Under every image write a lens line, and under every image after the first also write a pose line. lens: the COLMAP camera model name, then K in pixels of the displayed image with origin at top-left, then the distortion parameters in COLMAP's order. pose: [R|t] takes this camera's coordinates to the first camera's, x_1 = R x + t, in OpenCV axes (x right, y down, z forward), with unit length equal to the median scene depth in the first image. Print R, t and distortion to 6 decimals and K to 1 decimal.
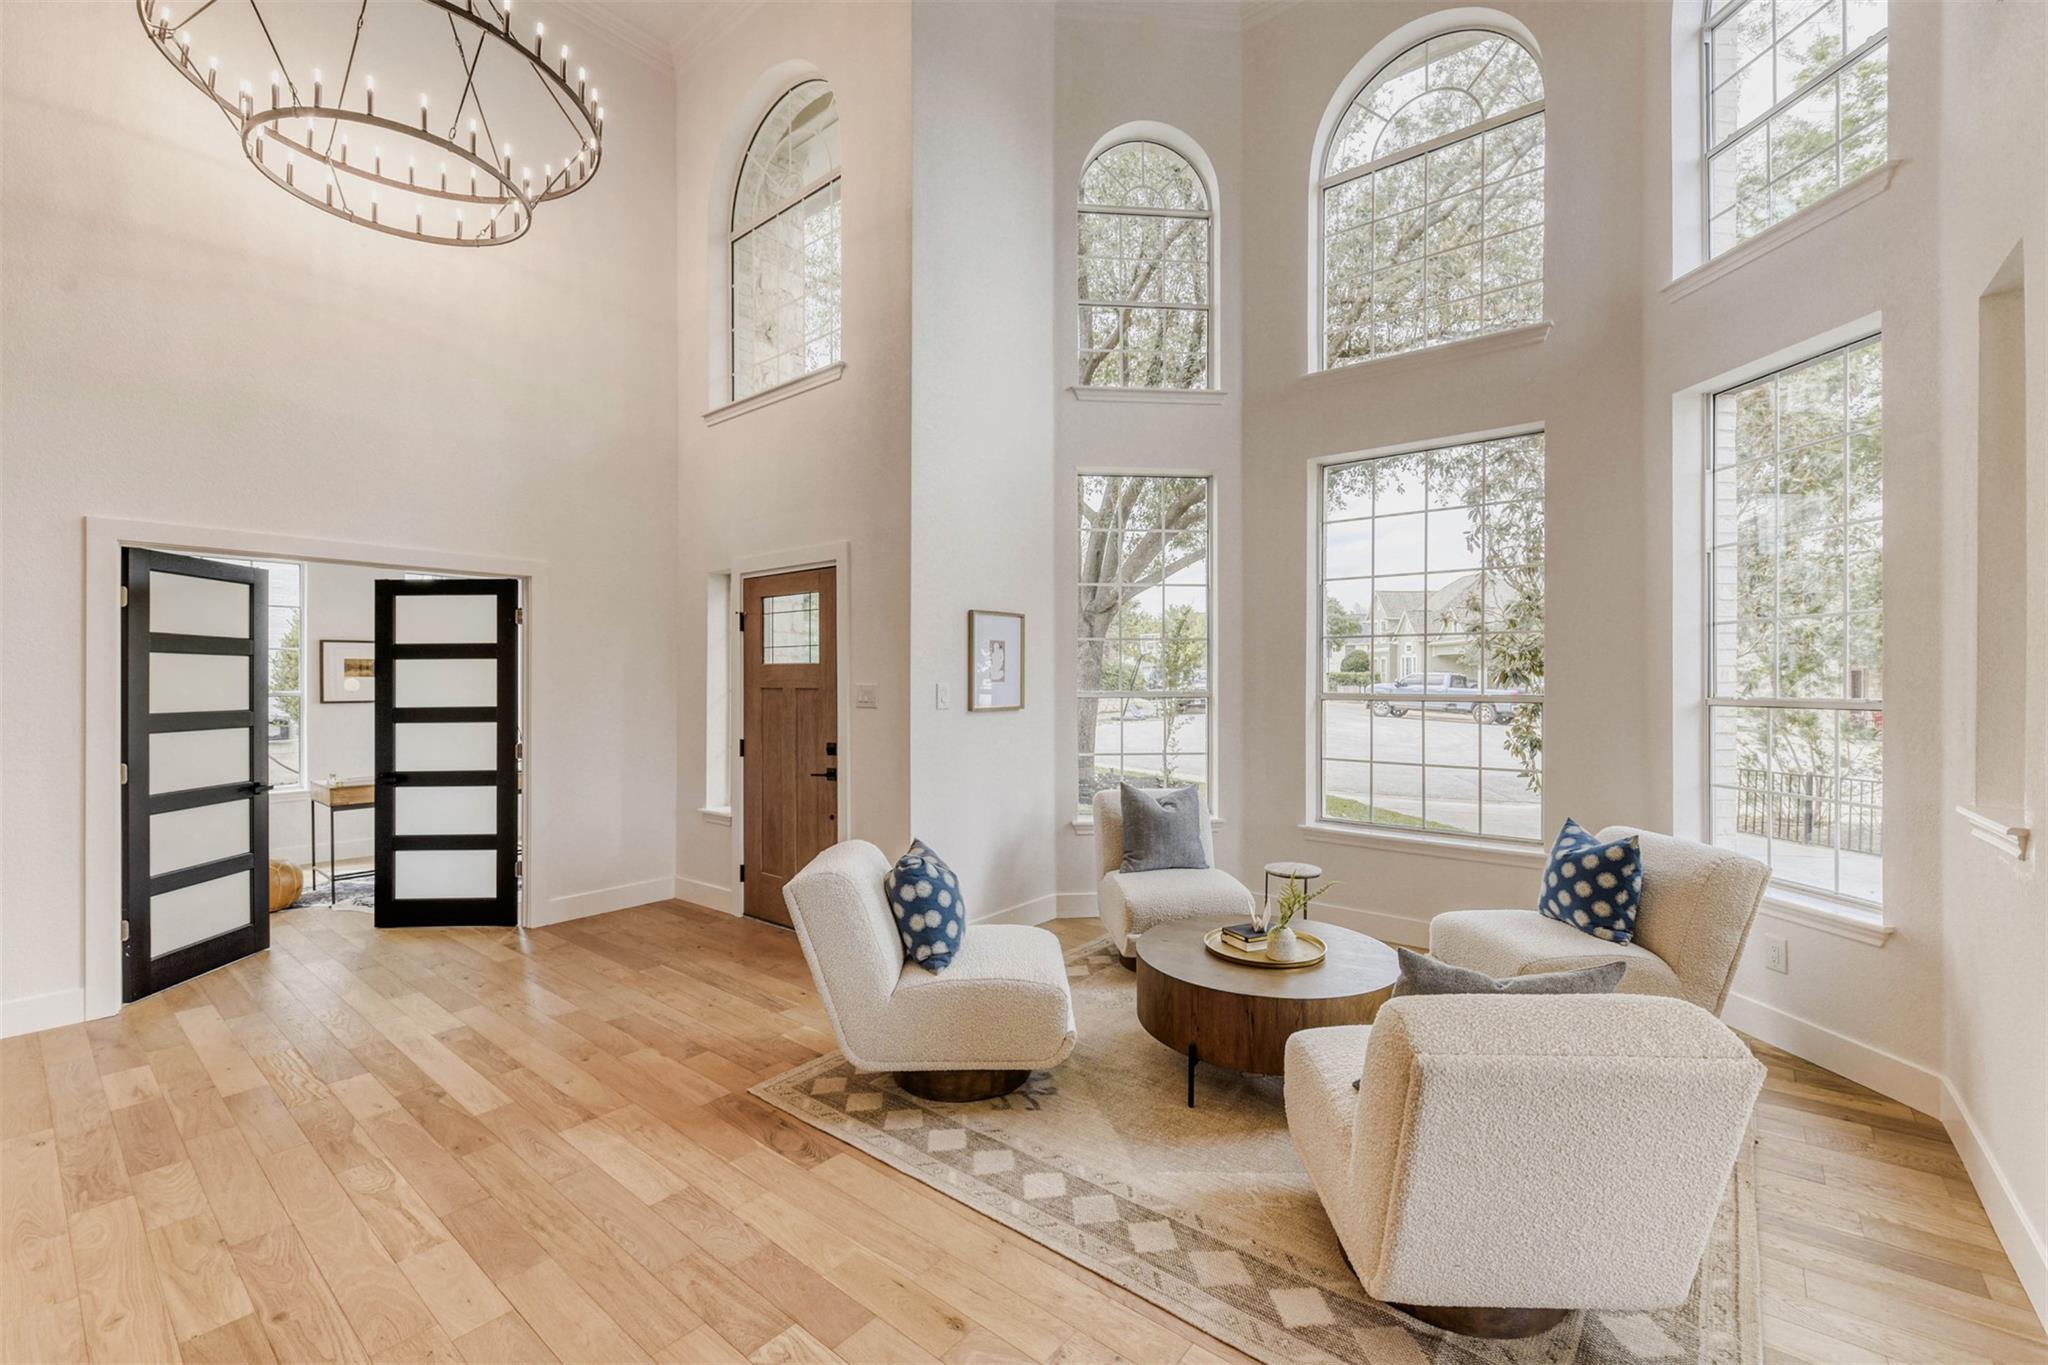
lens RADIAL K [[843.4, 0, 1042.4], [0, 843.4, 673.7], [0, 0, 1]] dist [0.002651, -0.001171]
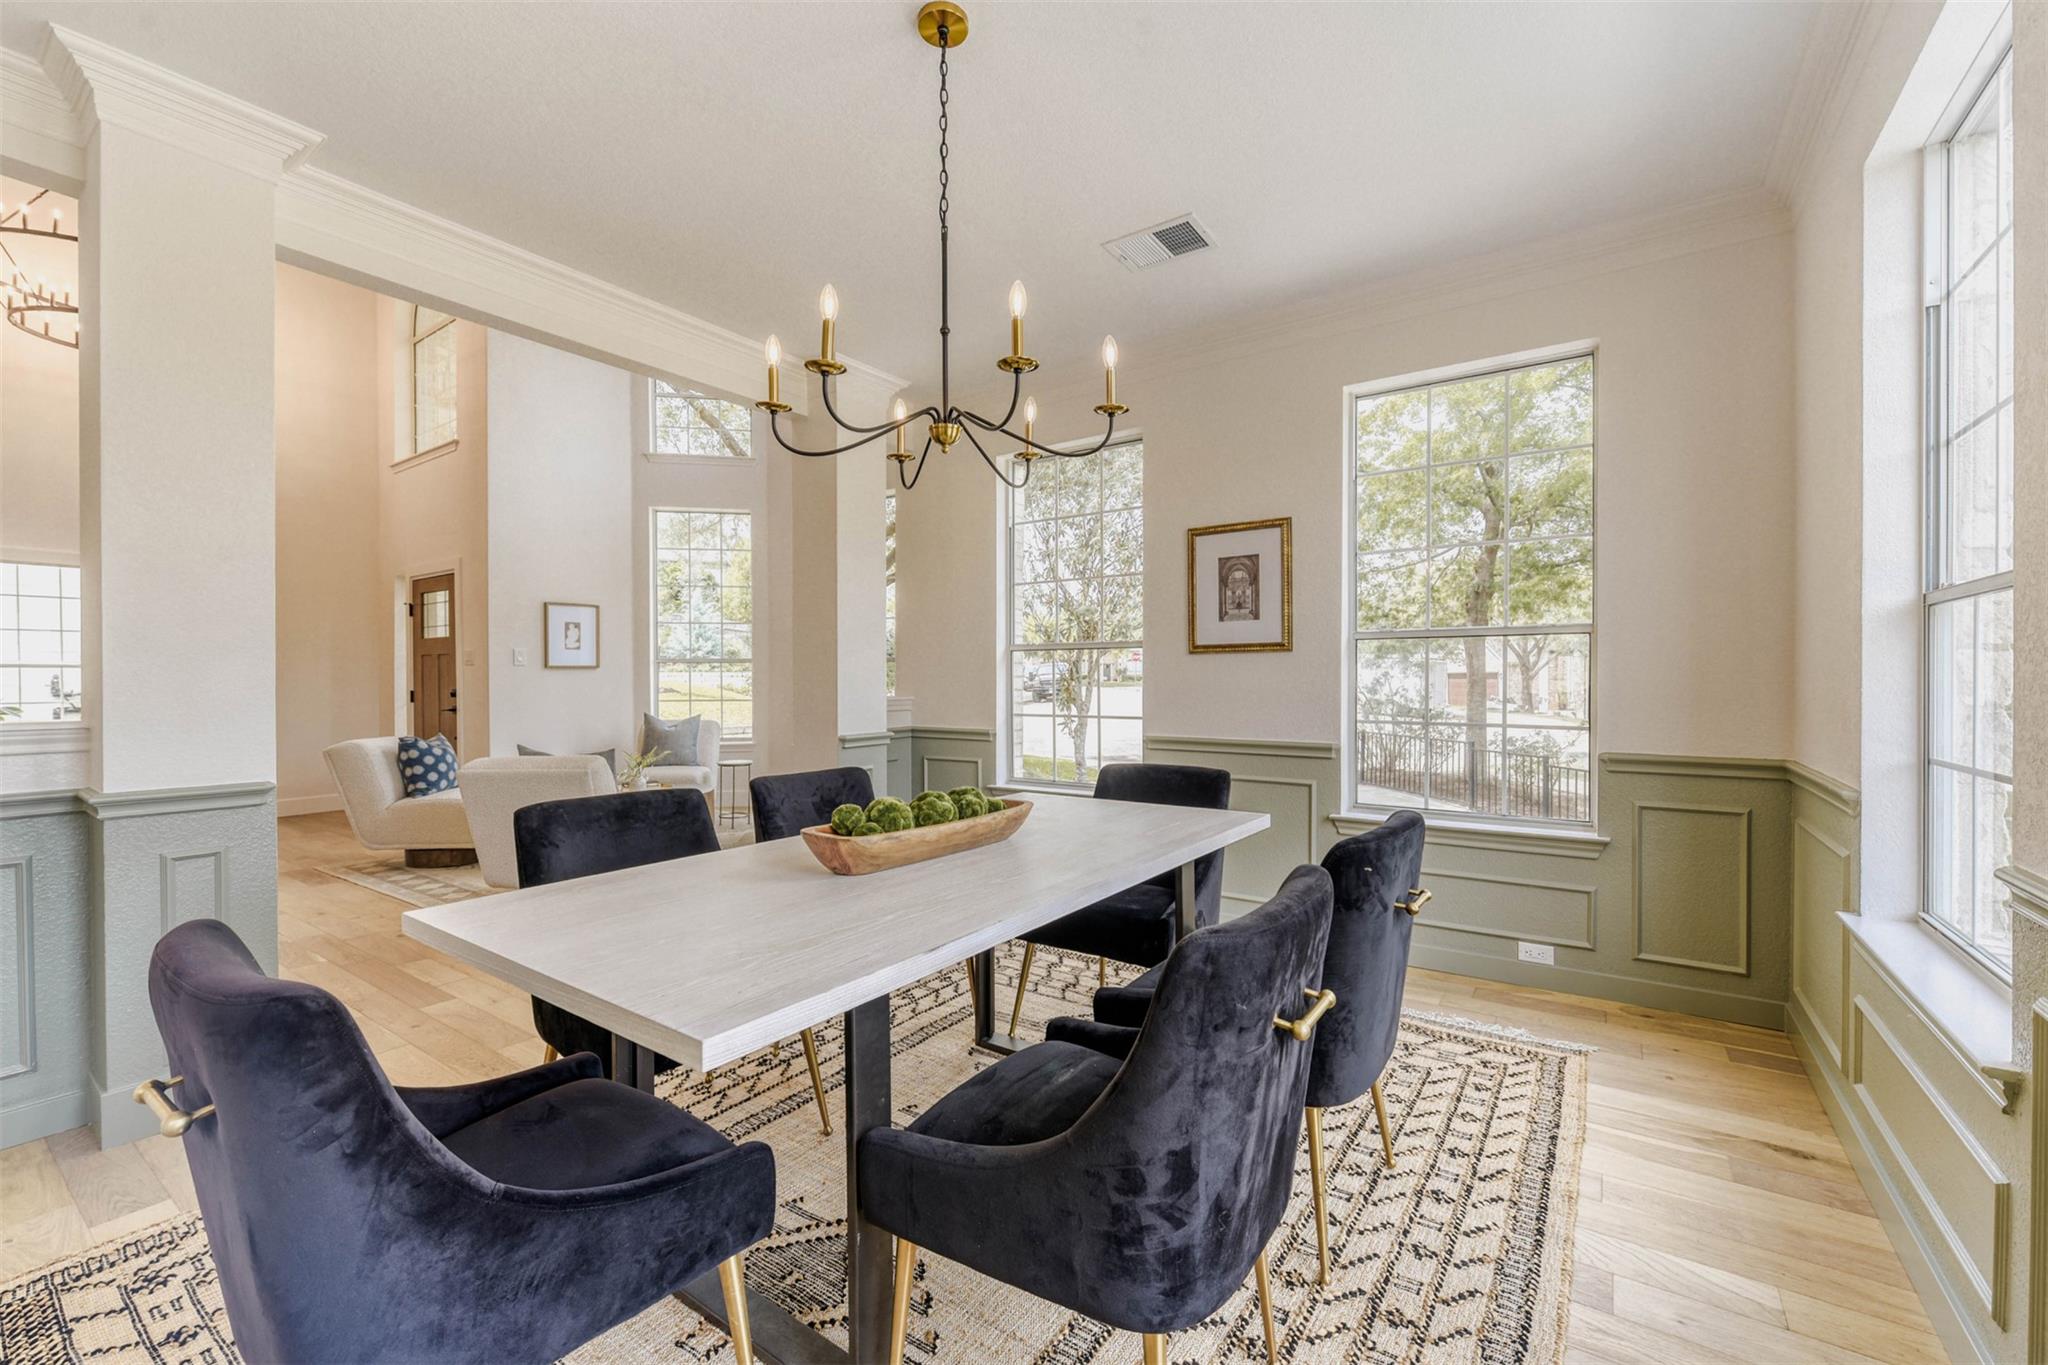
lens RADIAL K [[843.4, 0, 1030.9], [0, 843.4, 677.9], [0, 0, 1]] dist [0.002651, -0.001171]
pose [[0.997596, 0.007390, 0.068899, 0.896023], [-0.007841, 0.999950, 0.006275, 0.057009], [-0.068849, -0.006800, 0.997604, -0.773415]]
